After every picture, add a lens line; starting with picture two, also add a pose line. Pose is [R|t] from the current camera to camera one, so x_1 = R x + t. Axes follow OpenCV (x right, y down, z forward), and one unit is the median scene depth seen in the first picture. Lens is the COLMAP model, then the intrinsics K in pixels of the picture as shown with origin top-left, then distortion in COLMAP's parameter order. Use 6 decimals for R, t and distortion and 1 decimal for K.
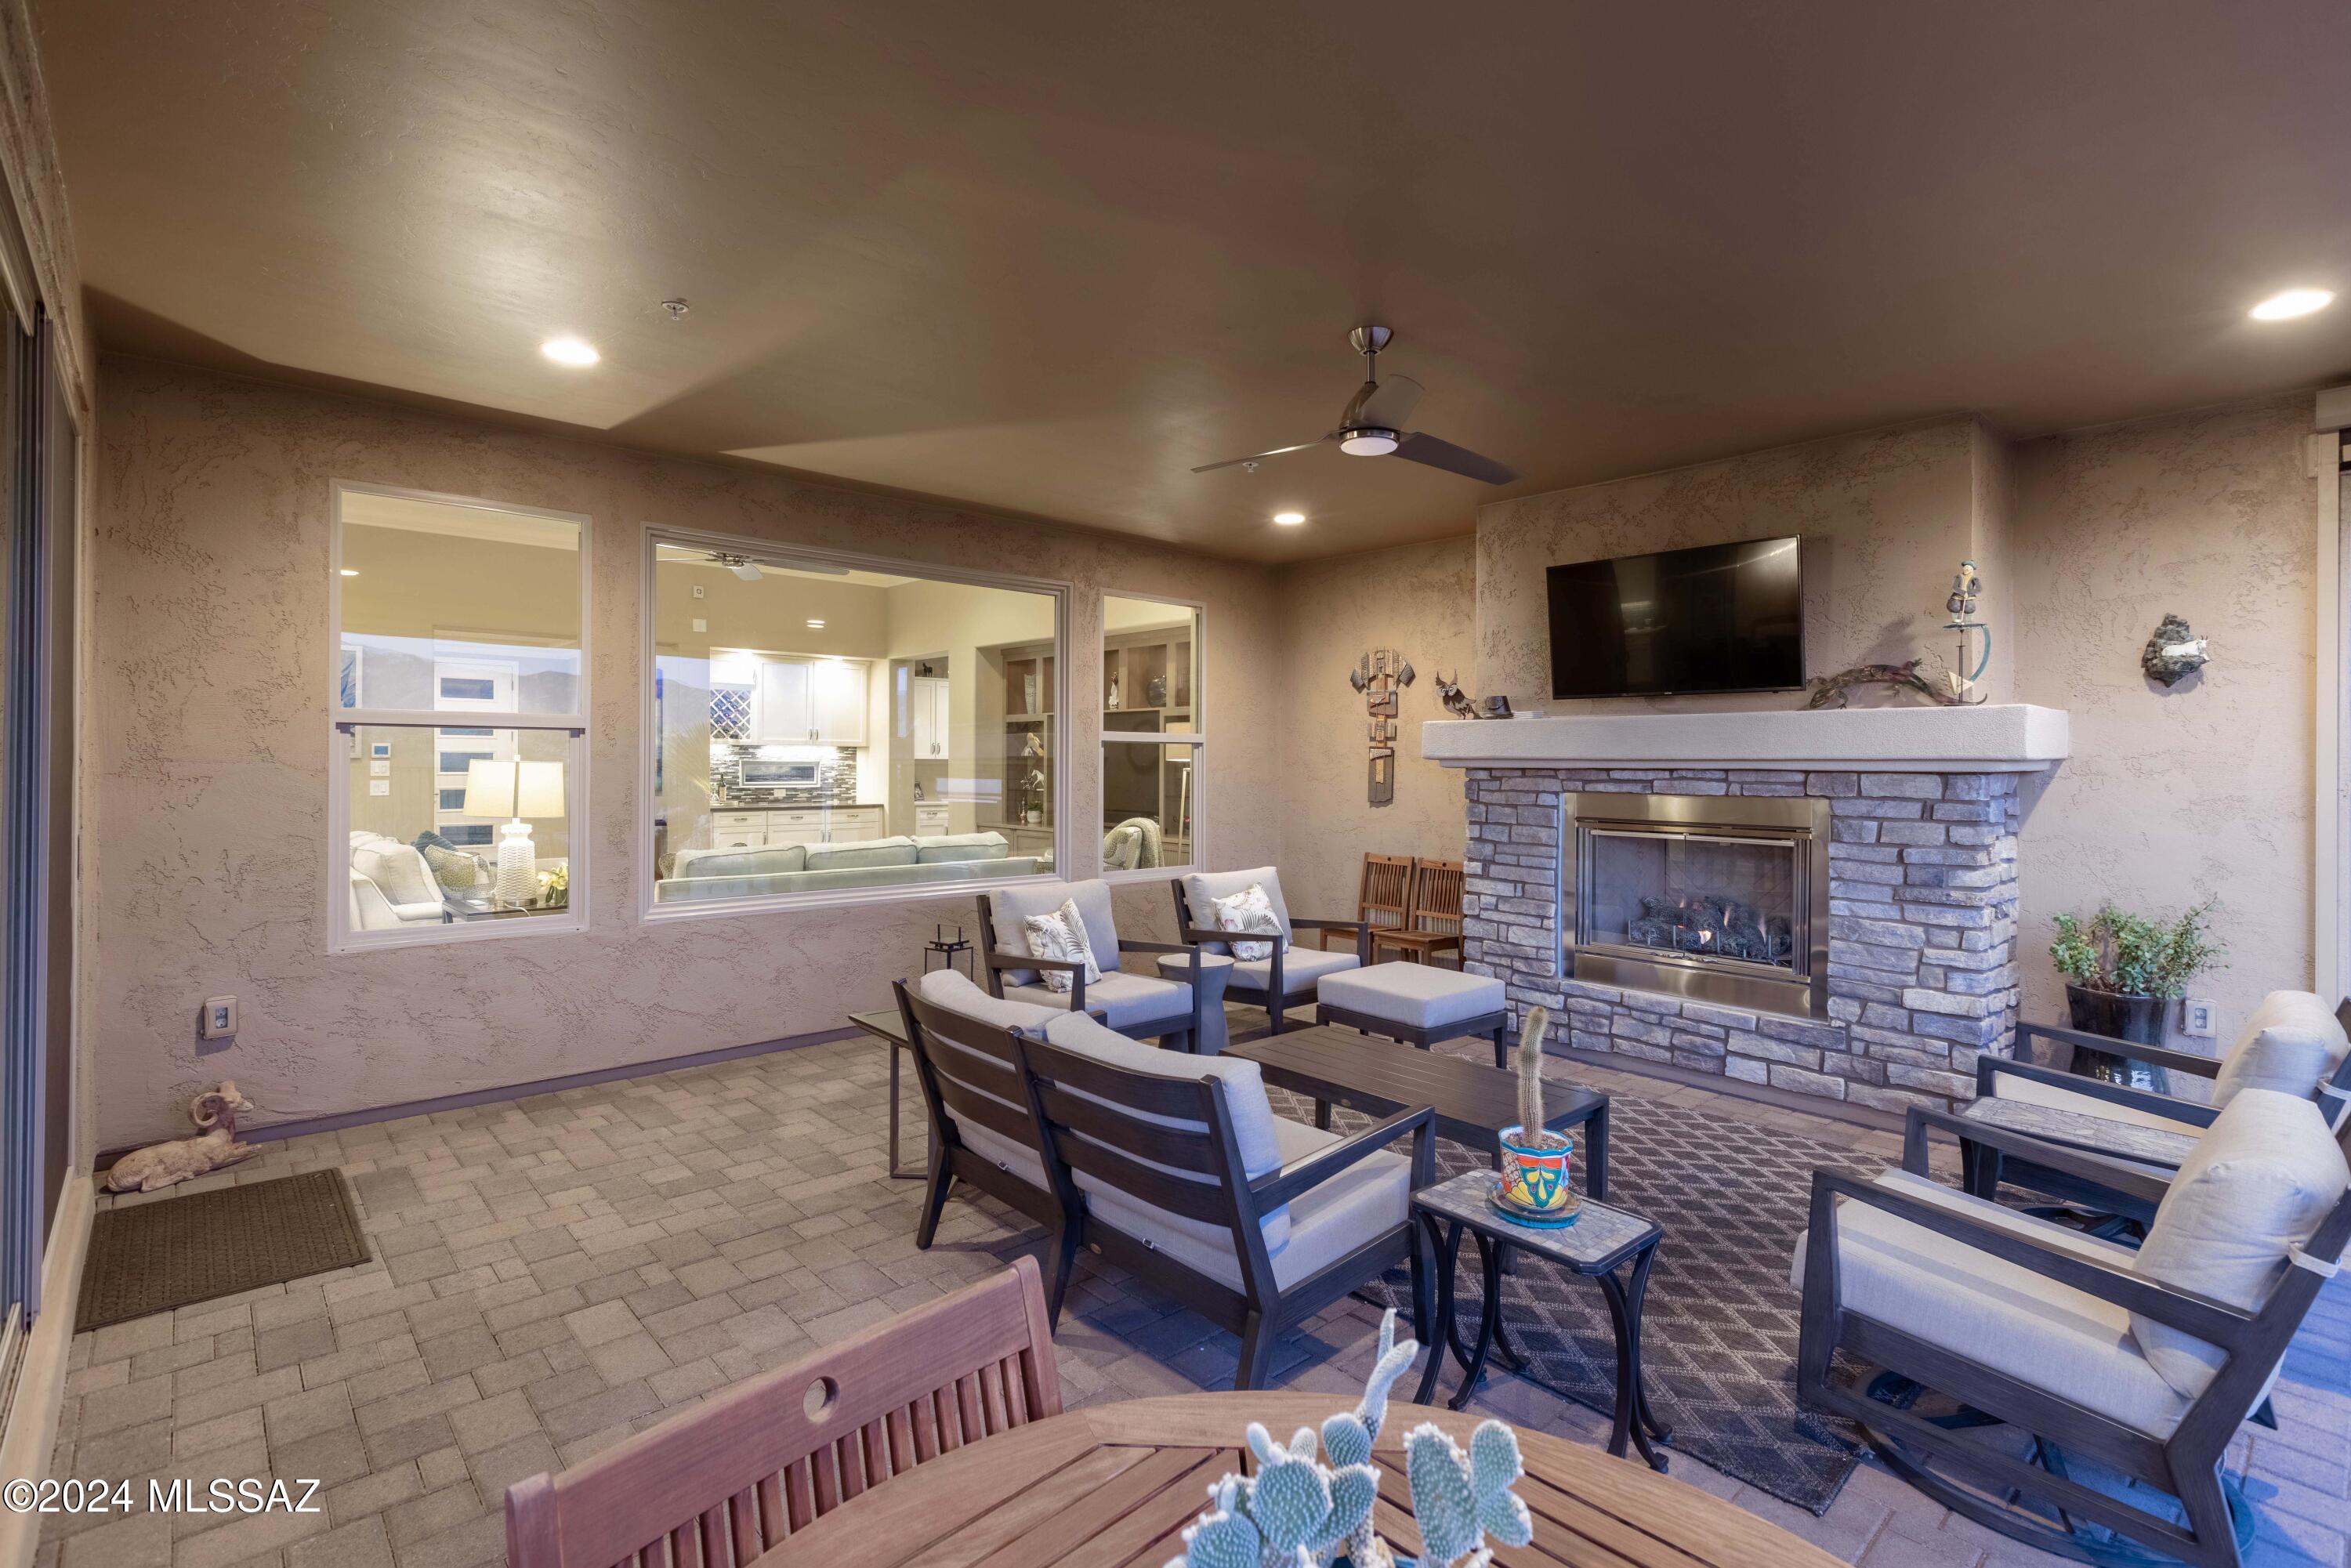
lens RADIAL K [[1098.7, 0, 1172.6], [0, 1098.7, 751.5], [0, 0, 1]] dist [0.001965, -0.000577]
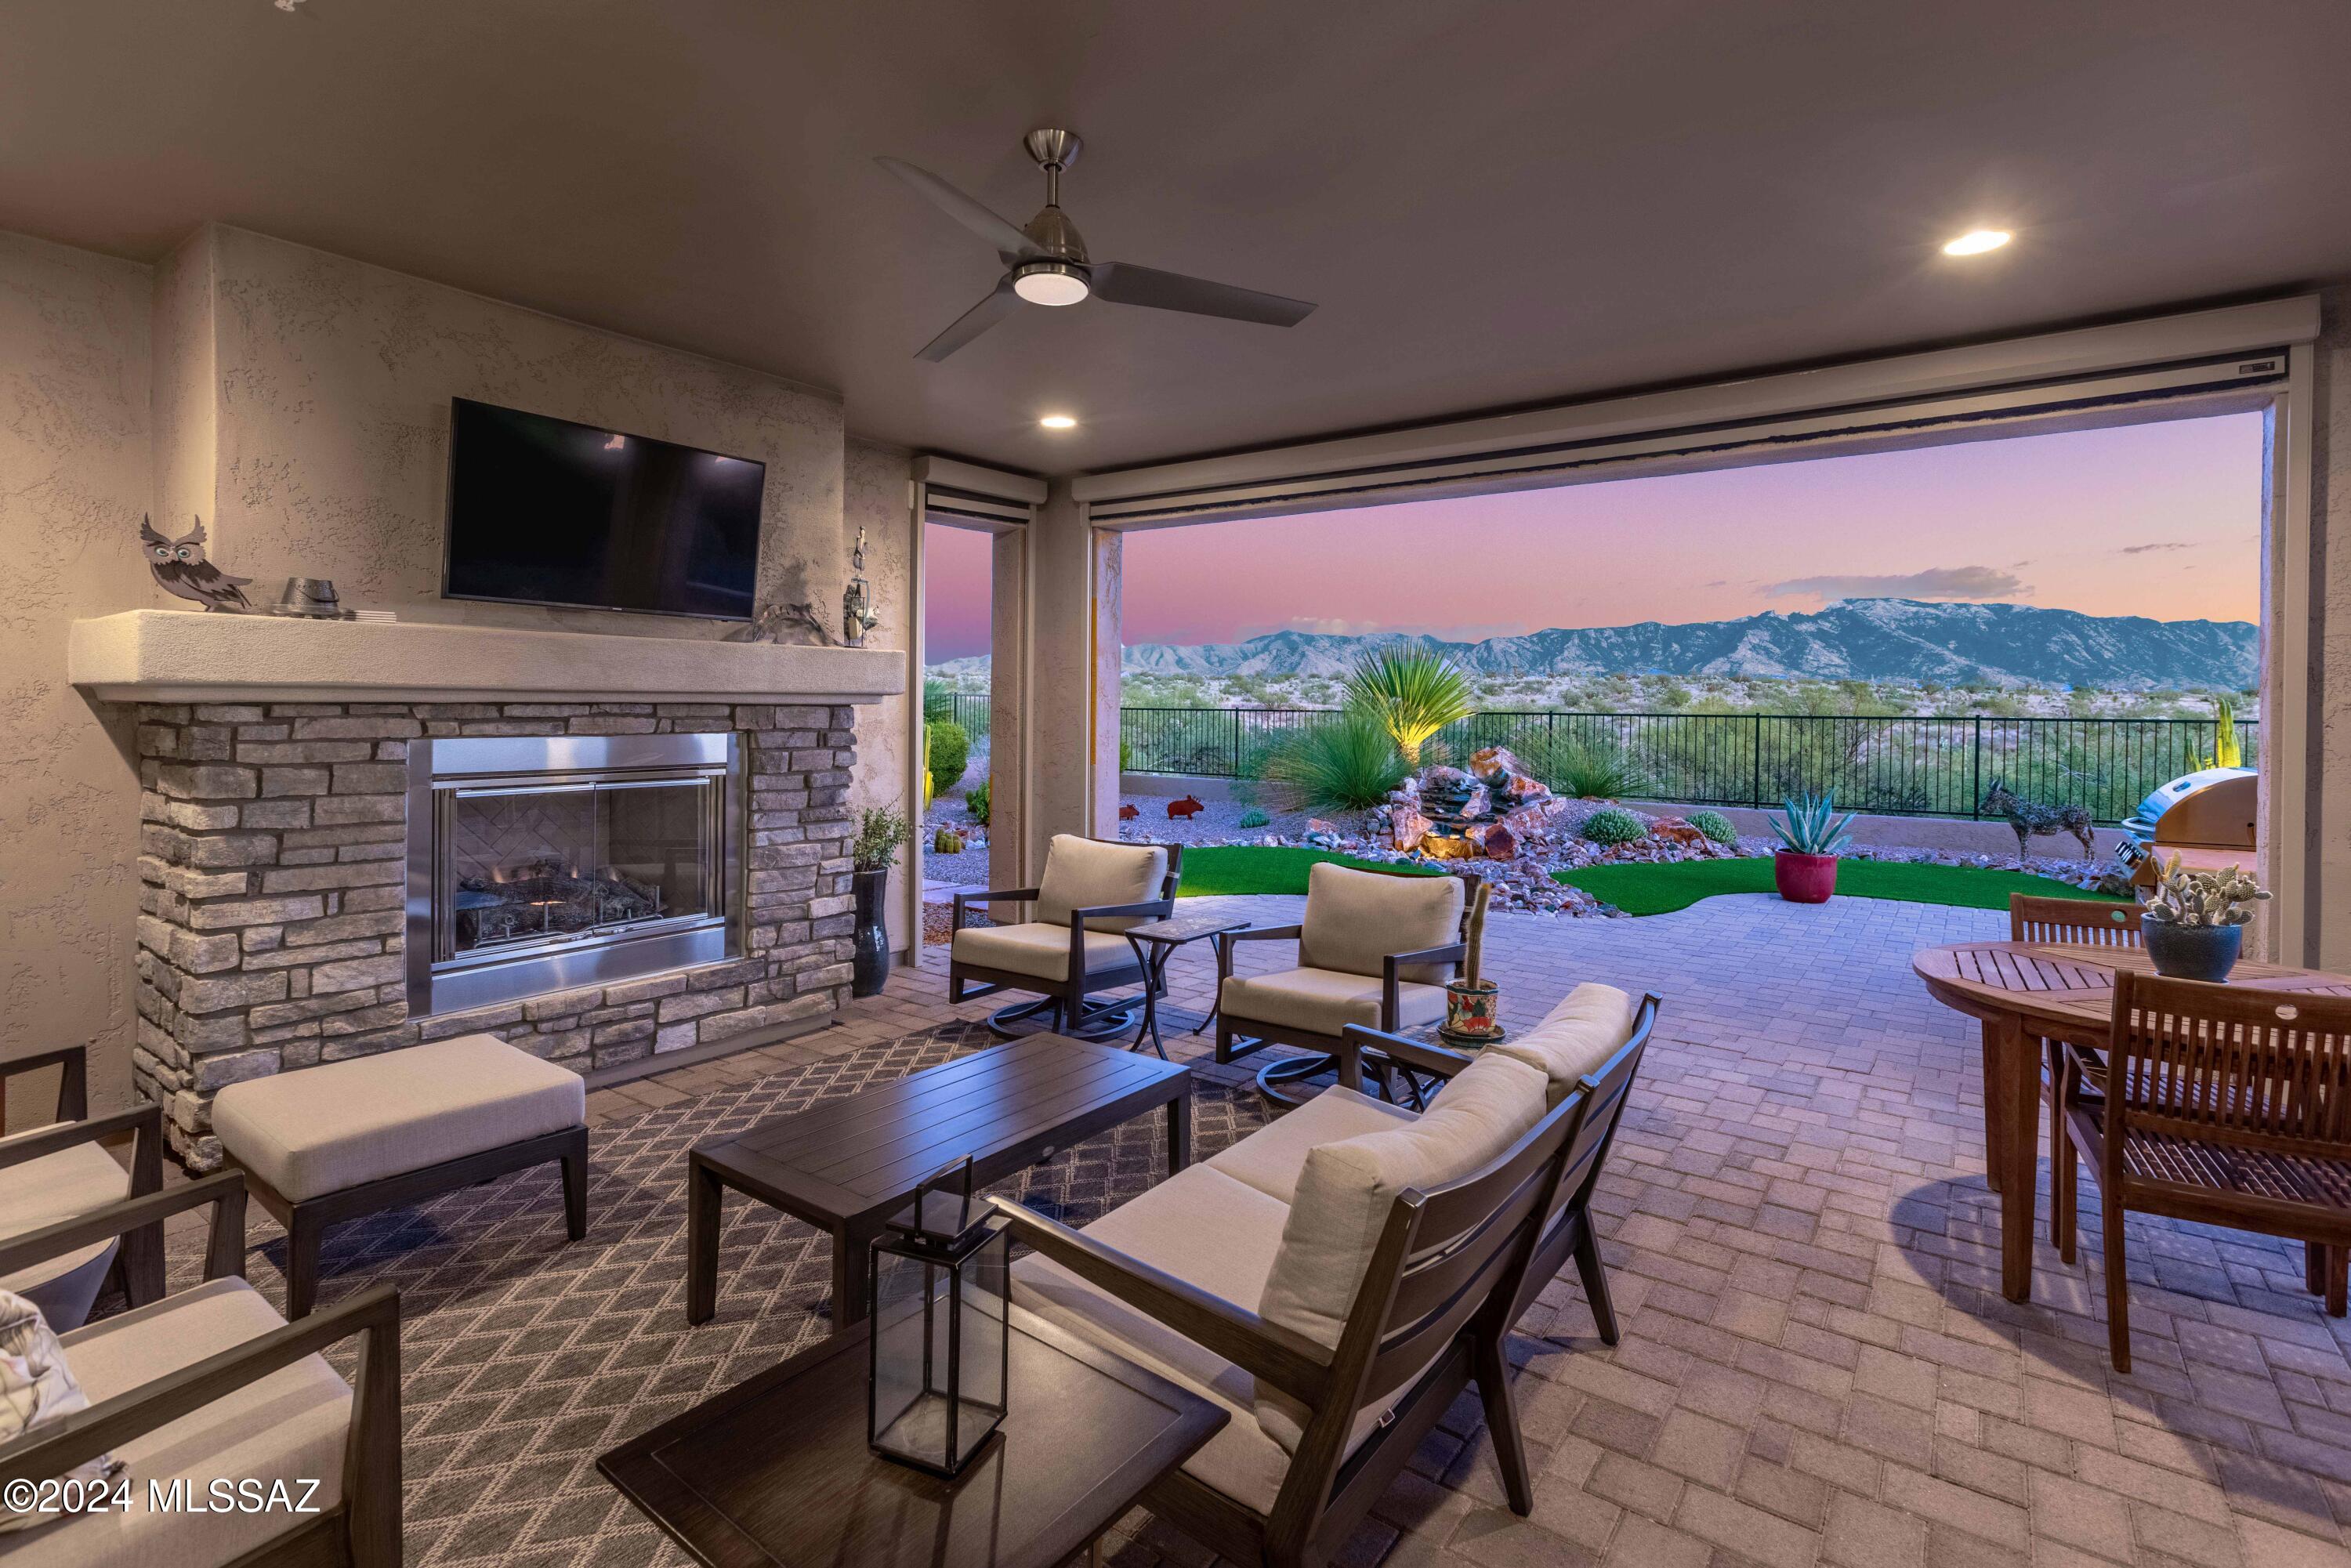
lens RADIAL K [[1092.5, 0, 1178.5], [0, 1092.5, 706.0], [0, 0, 1]] dist [0.000309, -0.000467]
pose [[-0.201689, -0.010319, 0.979395, -0.429589], [-0.018382, 0.999808, 0.006749, 0.005181], [-0.979277, -0.016642, -0.201840, 0.777698]]
